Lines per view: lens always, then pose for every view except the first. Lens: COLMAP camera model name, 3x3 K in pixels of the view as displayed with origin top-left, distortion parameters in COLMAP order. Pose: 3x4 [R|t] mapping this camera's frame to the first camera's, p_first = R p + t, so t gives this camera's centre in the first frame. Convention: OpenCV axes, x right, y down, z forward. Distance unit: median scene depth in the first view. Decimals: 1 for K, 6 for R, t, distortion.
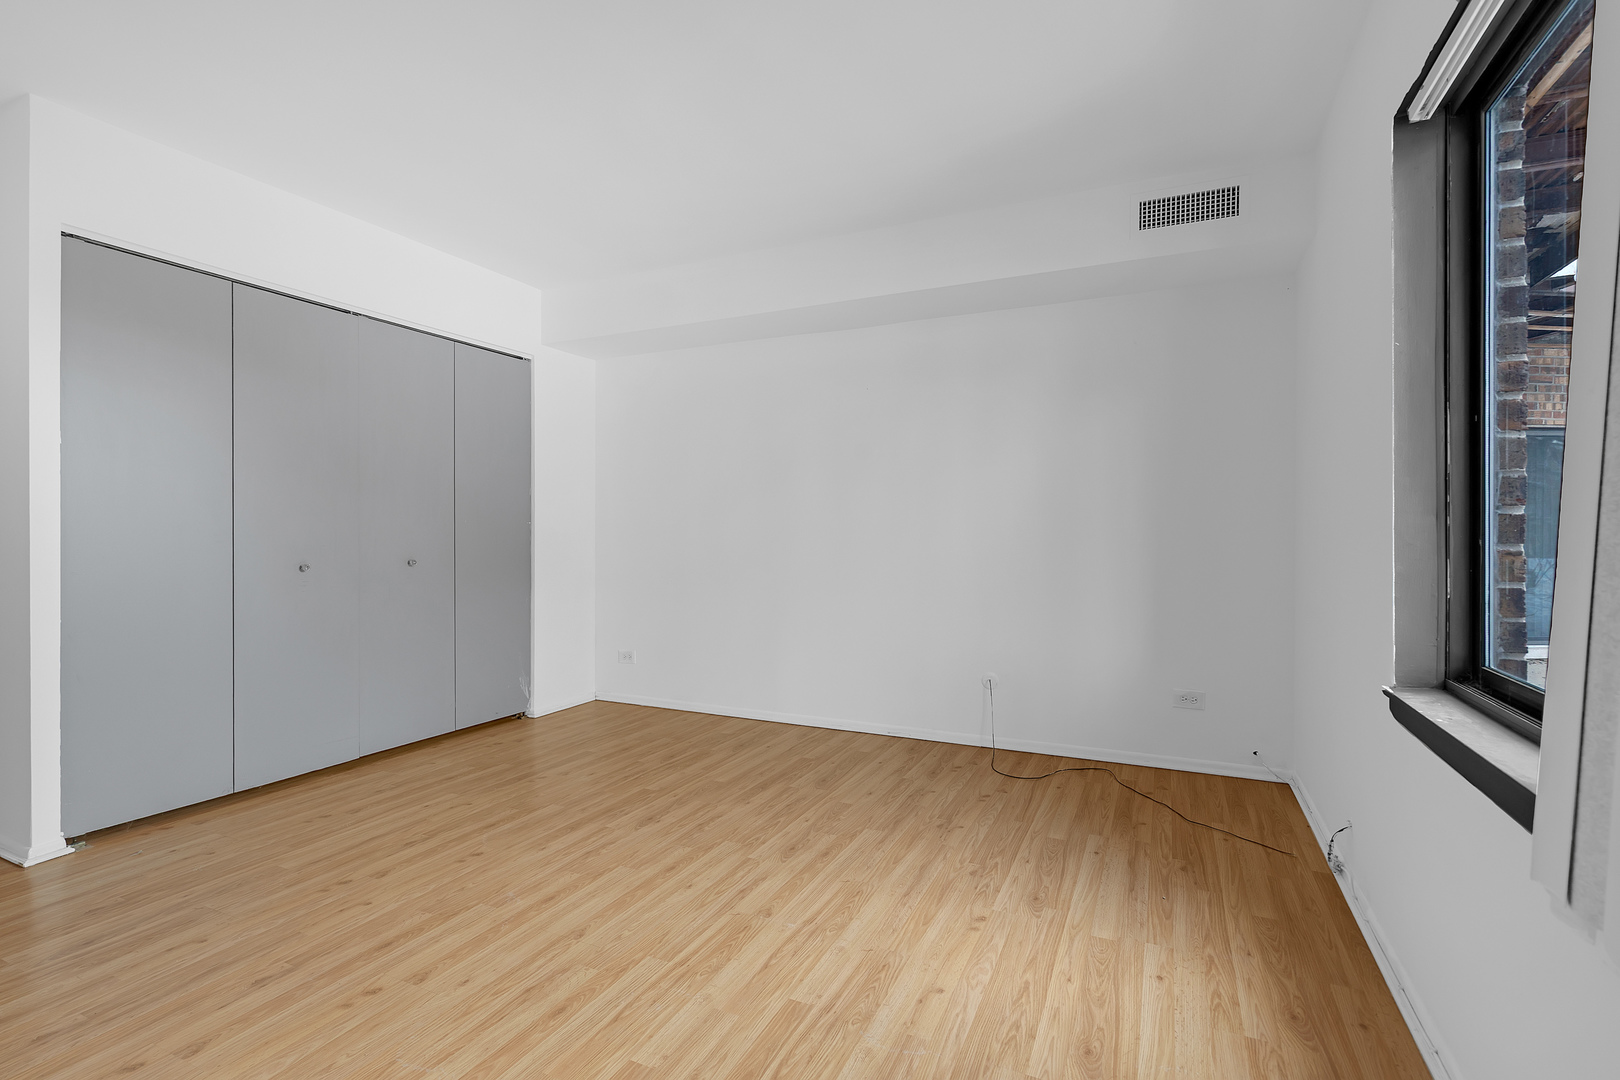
lens RADIAL K [[751.1, 0, 808.4], [0, 751.1, 535.8], [0, 0, 1]] dist [-0.001233, 0.000817]
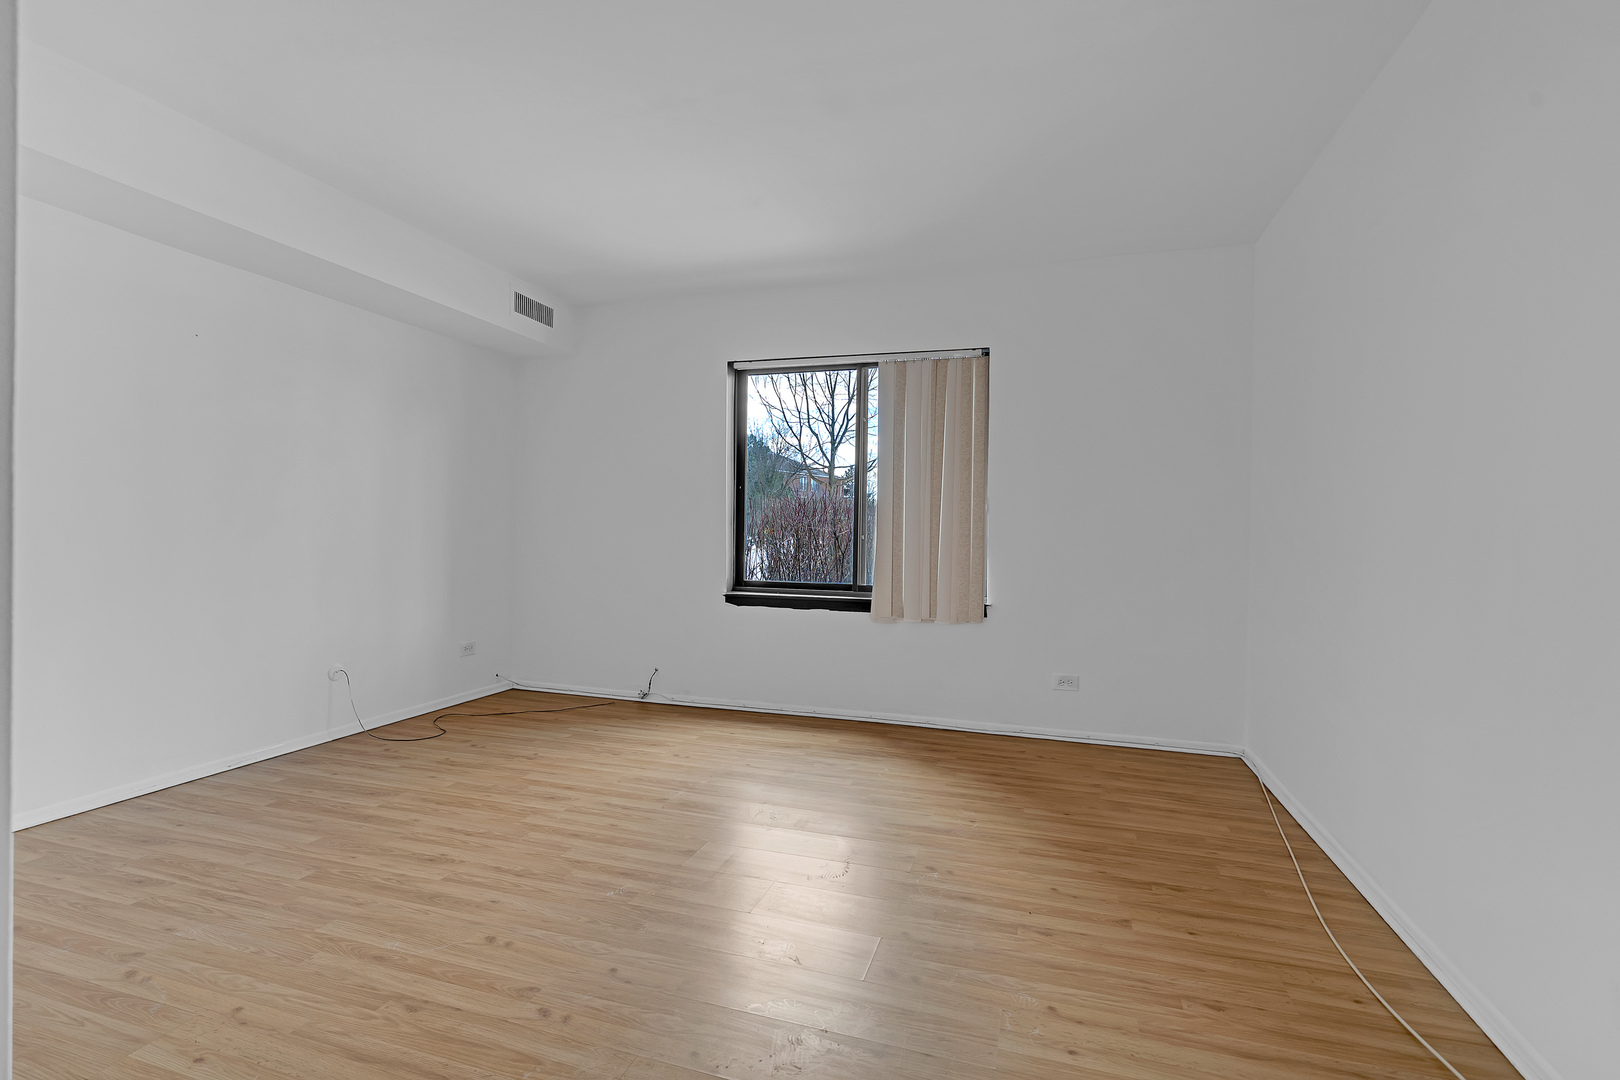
lens RADIAL K [[751.1, 0, 808.4], [0, 751.1, 535.8], [0, 0, 1]] dist [-0.001233, 0.000817]
pose [[-0.139115, -0.006336, 0.990256, -1.122388], [-0.015414, 0.999872, 0.004232, -0.001411], [-0.990156, -0.014675, -0.139195, 0.705919]]
